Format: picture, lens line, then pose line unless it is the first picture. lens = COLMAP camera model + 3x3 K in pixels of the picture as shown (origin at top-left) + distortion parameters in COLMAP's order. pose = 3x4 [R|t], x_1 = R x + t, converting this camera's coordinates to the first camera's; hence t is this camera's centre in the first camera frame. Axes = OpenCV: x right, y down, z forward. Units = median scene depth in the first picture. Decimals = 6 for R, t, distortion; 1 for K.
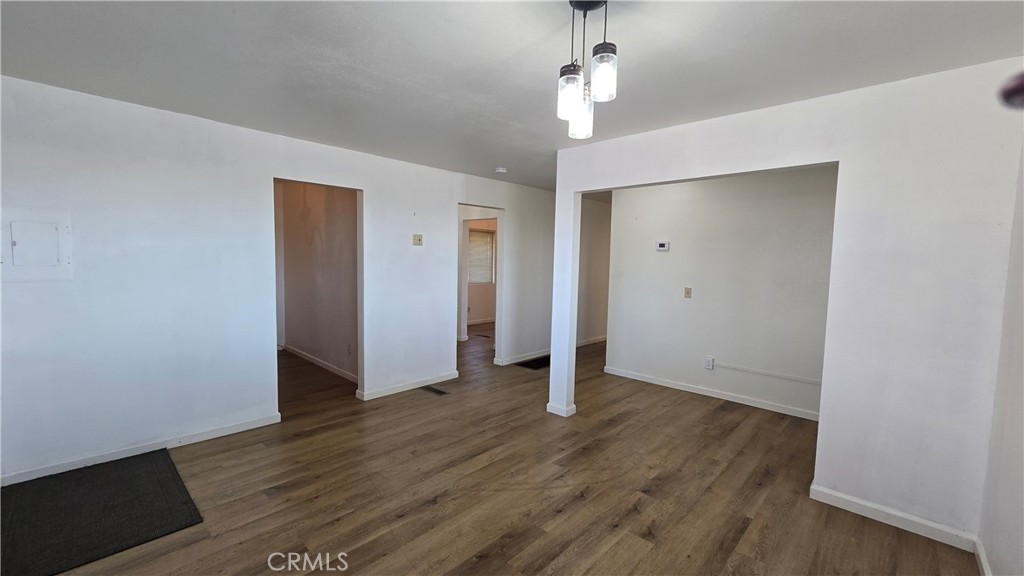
lens RADIAL K [[416.7, 0, 512.0], [0, 416.7, 288.0], [0, 0, 1]] dist [0.000147, -0.000014]
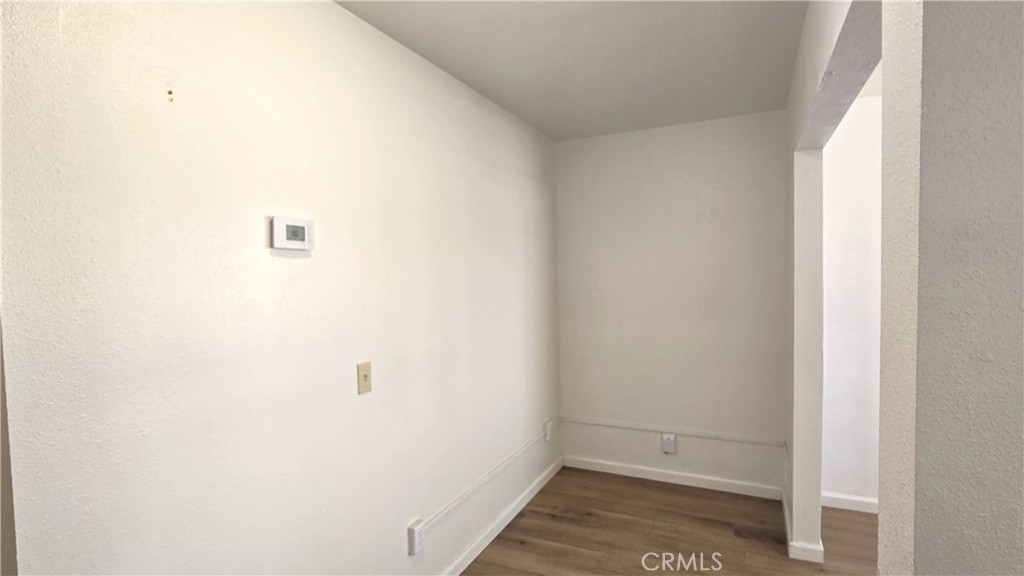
lens RADIAL K [[513.8, 0, 504.8], [0, 513.8, 291.3], [0, 0, 1]] dist [0.000567, -0.000003]
pose [[-0.292395, -0.059375, 0.954452, -0.018158], [0.085020, 0.992504, 0.087788, -0.128130], [-0.952511, 0.106817, -0.285156, 1.493196]]
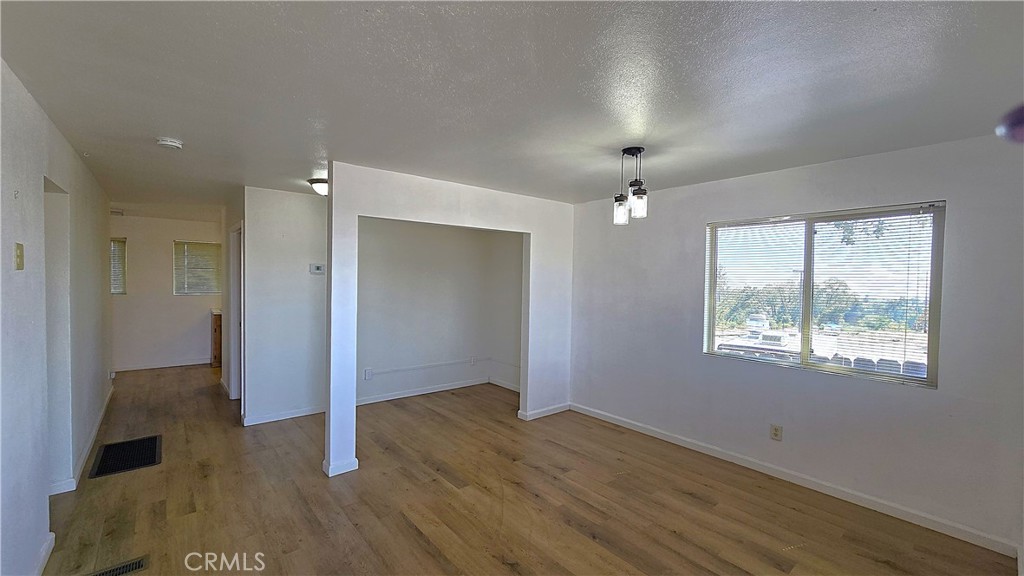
lens RADIAL K [[416.7, 0, 512.0], [0, 416.7, 288.0], [0, 0, 1]] dist [0.000147, -0.000014]
pose [[0.131577, -0.050281, 0.990030, -0.839126], [0.052889, 0.997646, 0.043639, -0.116865], [-0.989894, 0.046620, 0.133926, 0.654374]]
